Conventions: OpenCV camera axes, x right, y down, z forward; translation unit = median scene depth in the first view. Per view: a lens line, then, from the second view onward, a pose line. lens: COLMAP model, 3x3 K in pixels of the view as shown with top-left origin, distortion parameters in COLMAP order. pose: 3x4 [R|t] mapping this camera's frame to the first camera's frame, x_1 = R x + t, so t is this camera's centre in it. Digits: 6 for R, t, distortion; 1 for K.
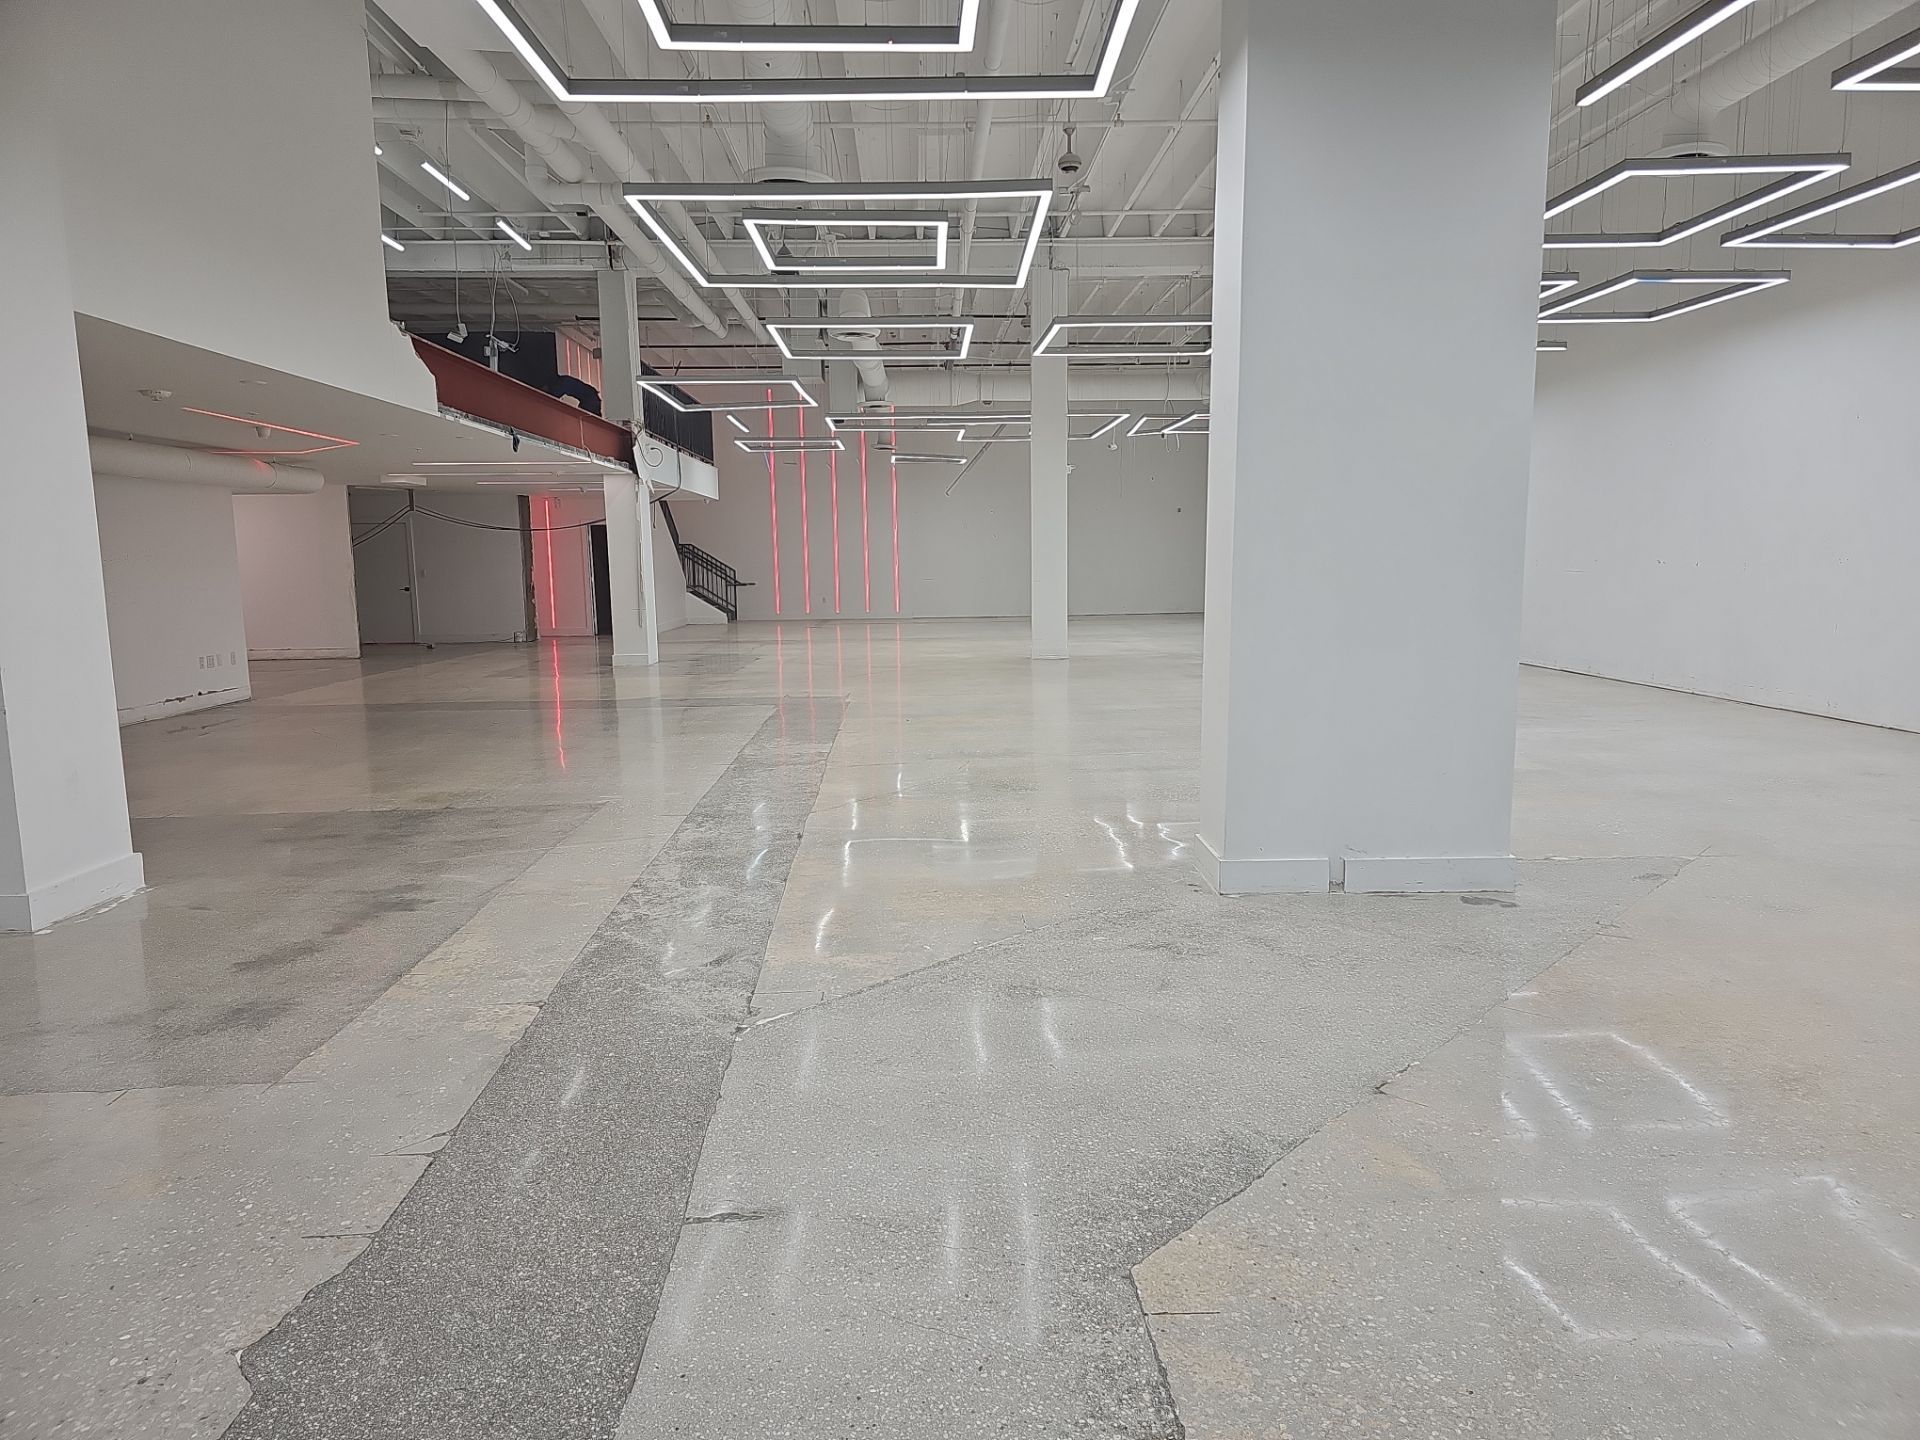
lens RADIAL K [[1231.0, 0, 924.5], [0, 1231.0, 731.6], [0, 0, 1]] dist [0.052917, -0.034939]
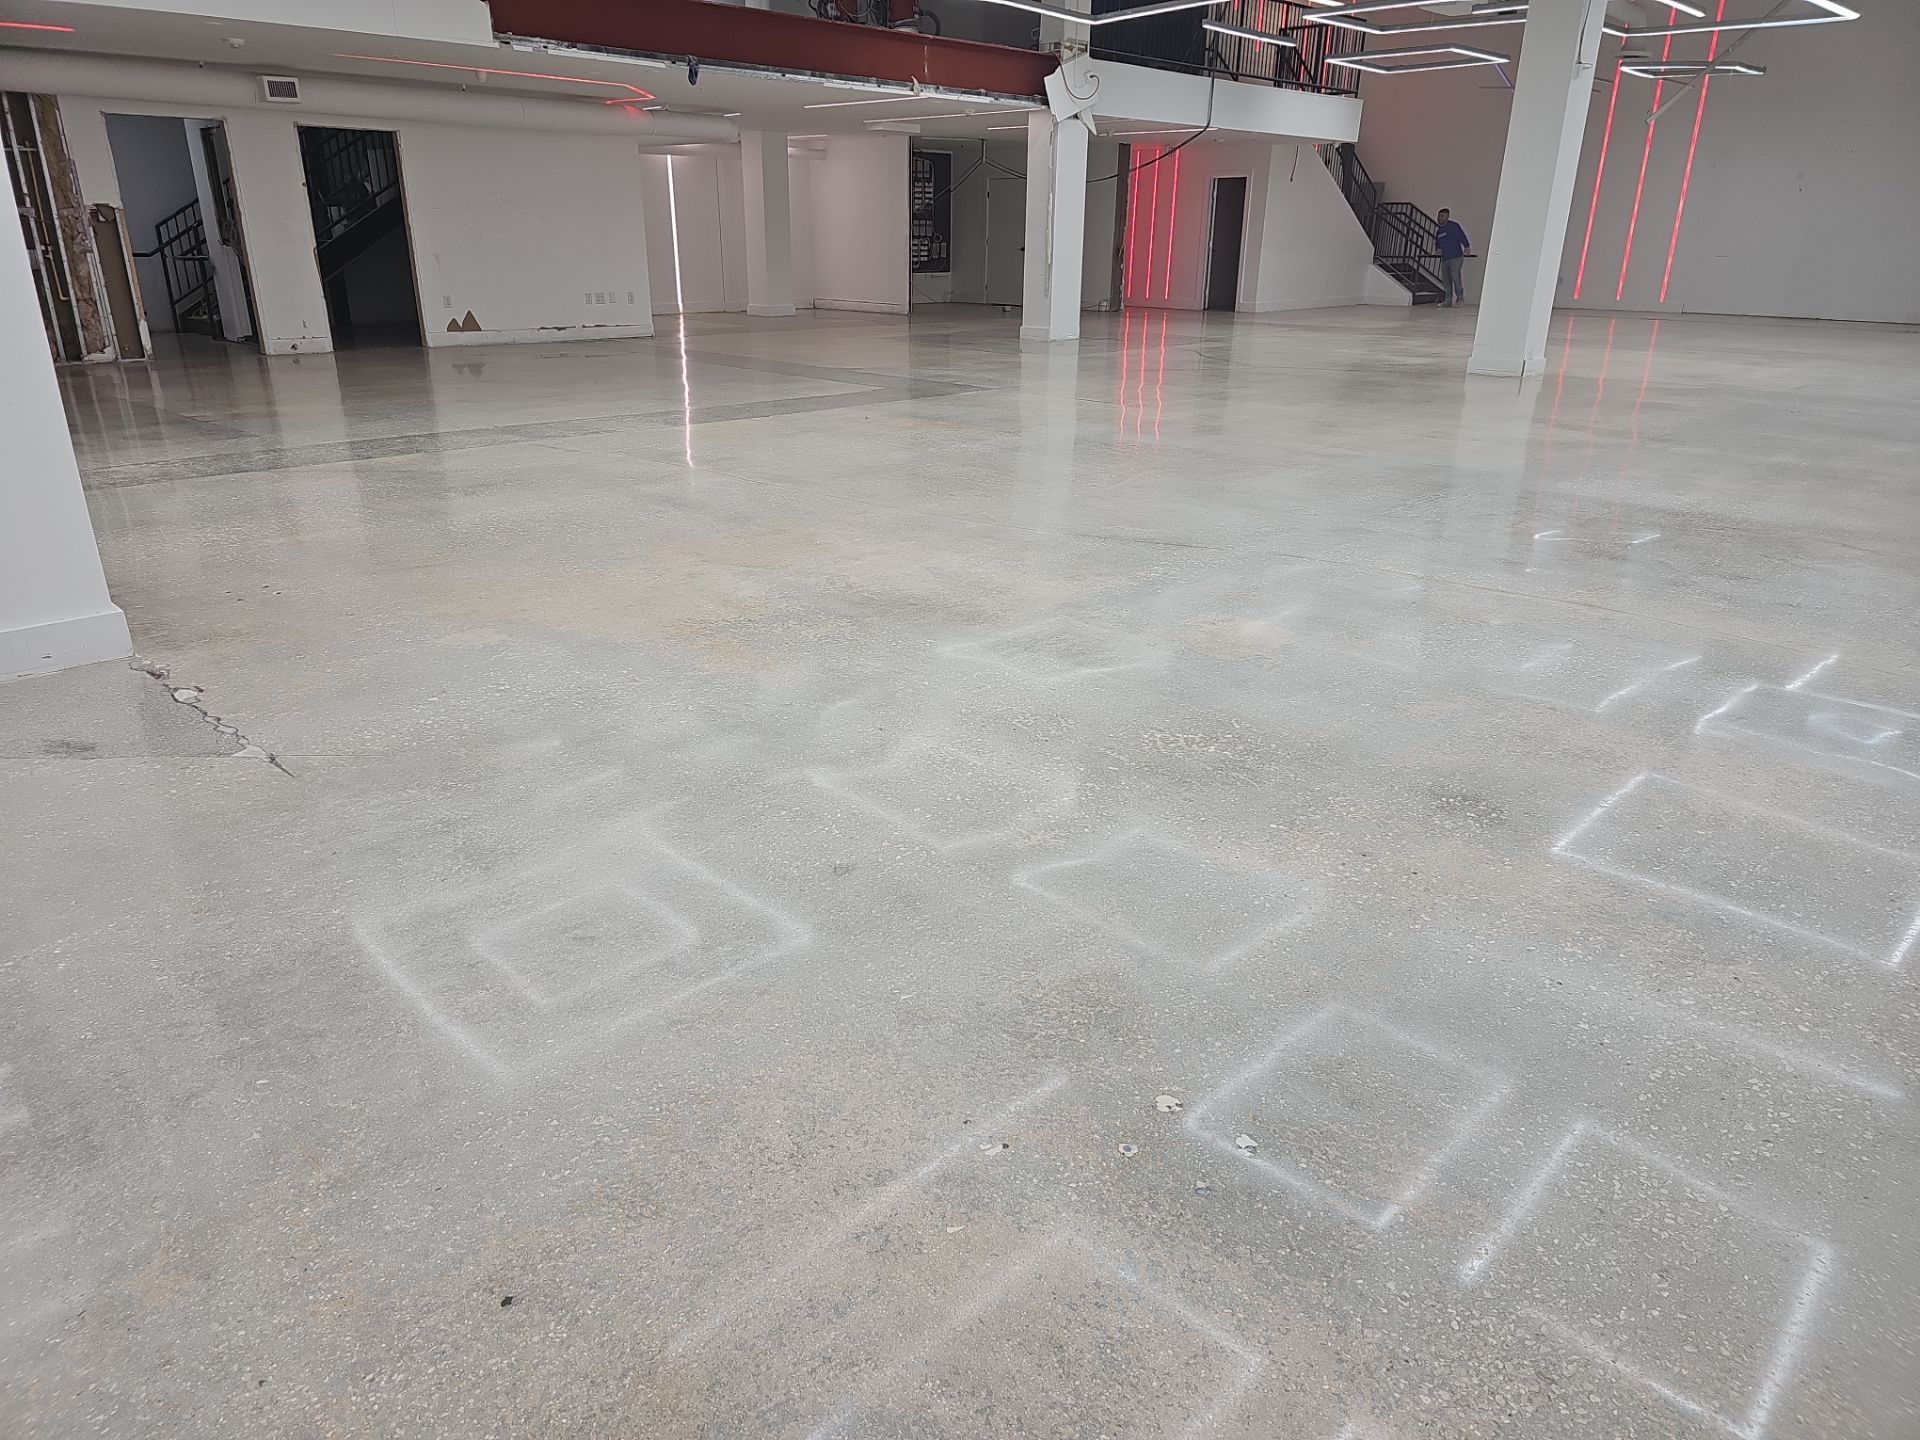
lens RADIAL K [[1231.0, 0, 924.5], [0, 1231.0, 731.6], [0, 0, 1]] dist [0.052917, -0.034939]
pose [[0.700044, 0.284734, -0.654878, 0.323870], [-0.117939, 0.950574, 0.287226, -0.024471], [0.704294, -0.123835, 0.699025, 0.208367]]
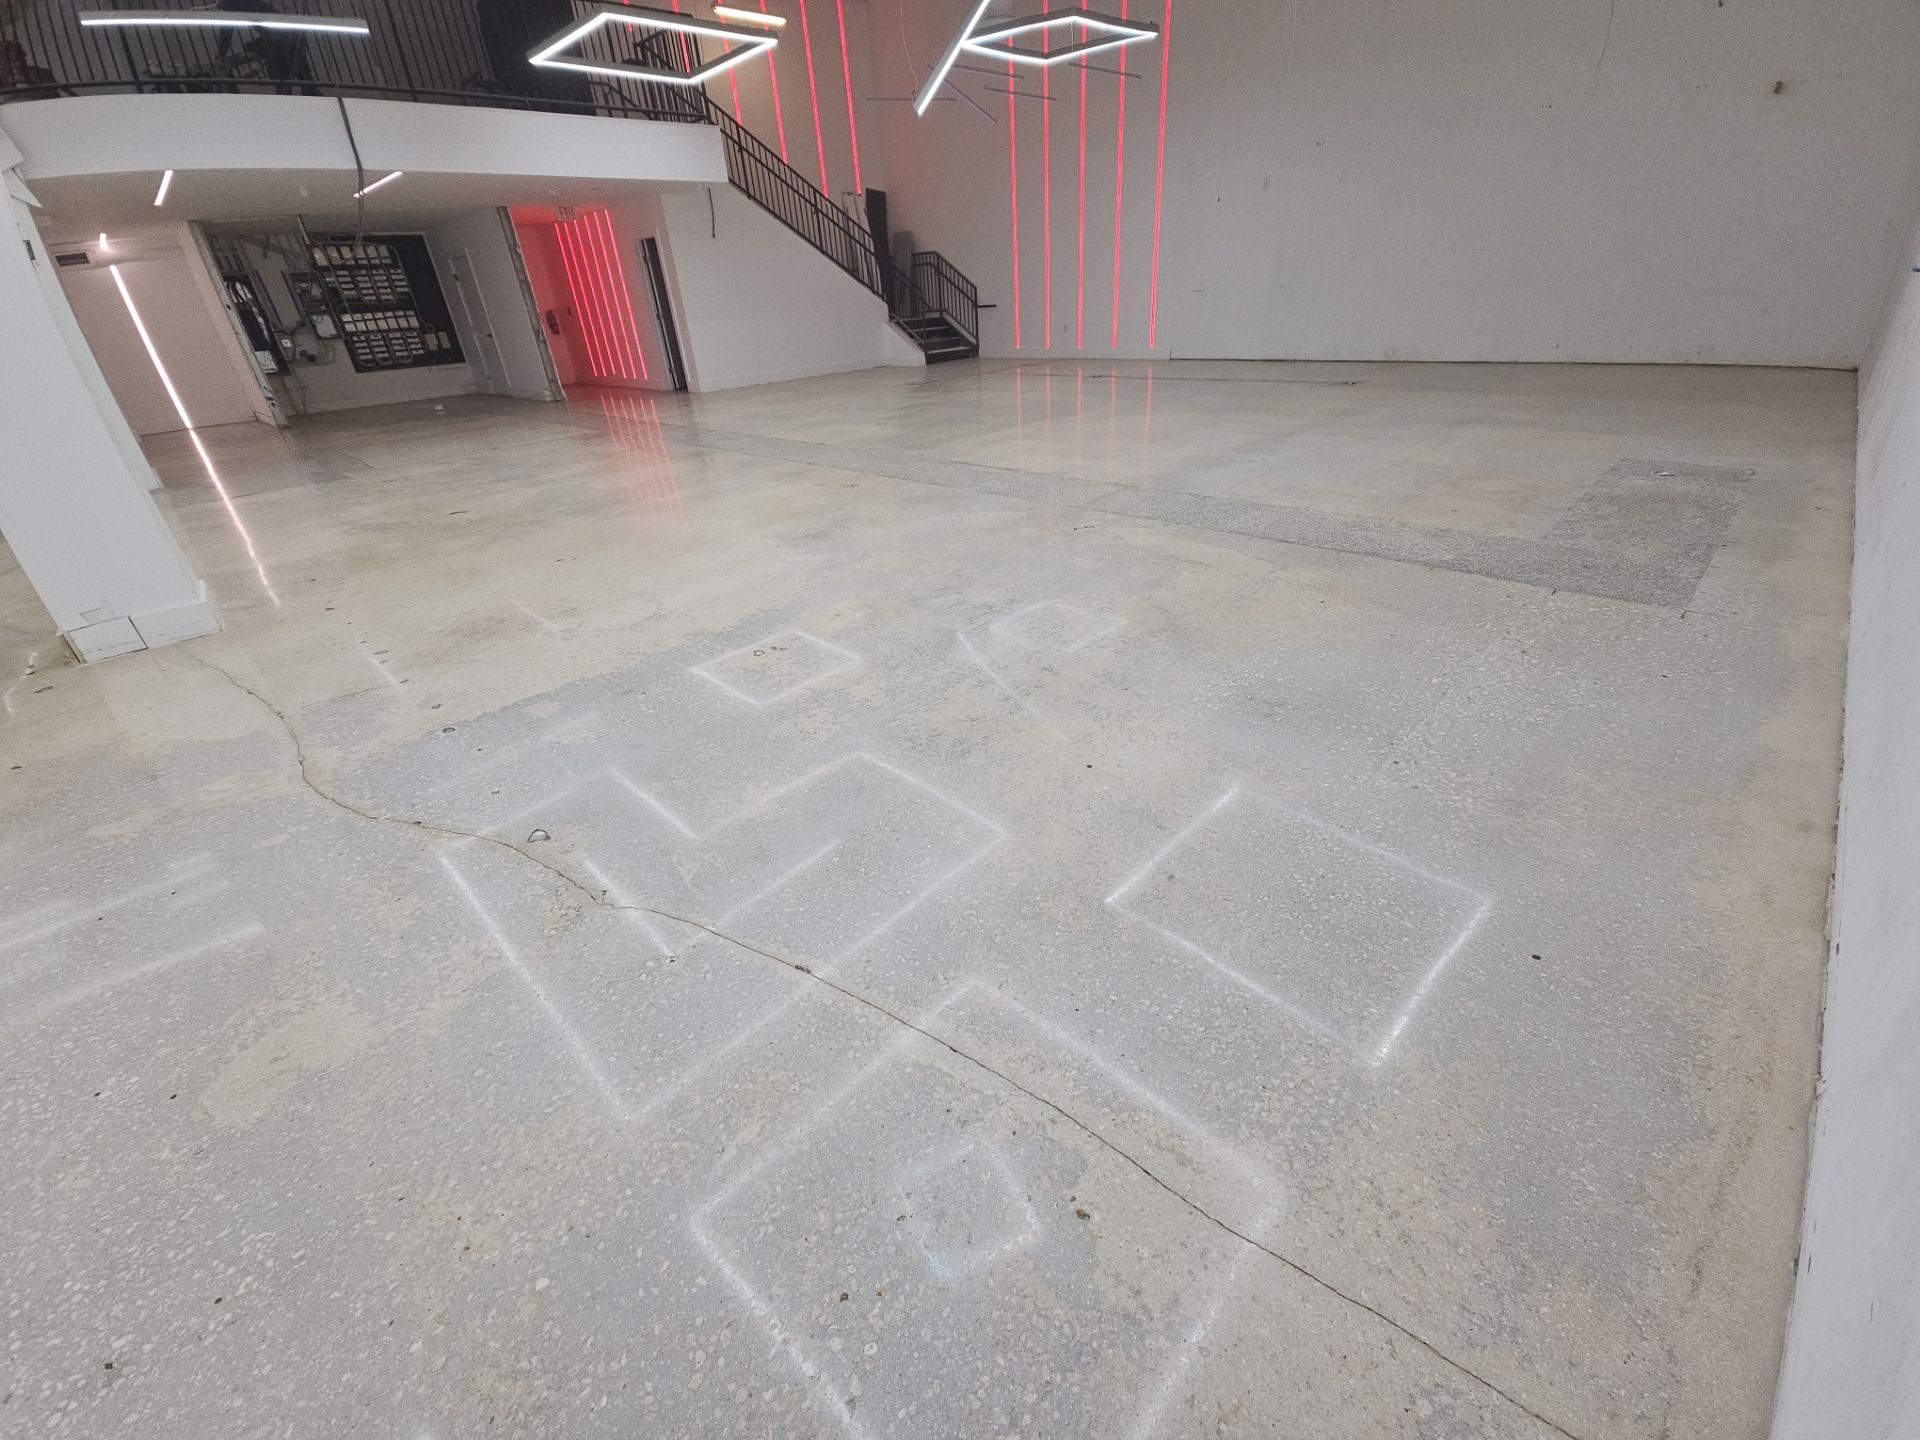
lens RADIAL K [[786.1, 0, 960.0], [0, 786.1, 720.0], [0, 0, 1]] dist [0.001476, 0.000046]
pose [[0.695440, 0.316633, -0.645064, 0.335821], [-0.045735, 0.915370, 0.400007, -0.113178], [0.717127, -0.248679, 0.651066, 0.869454]]
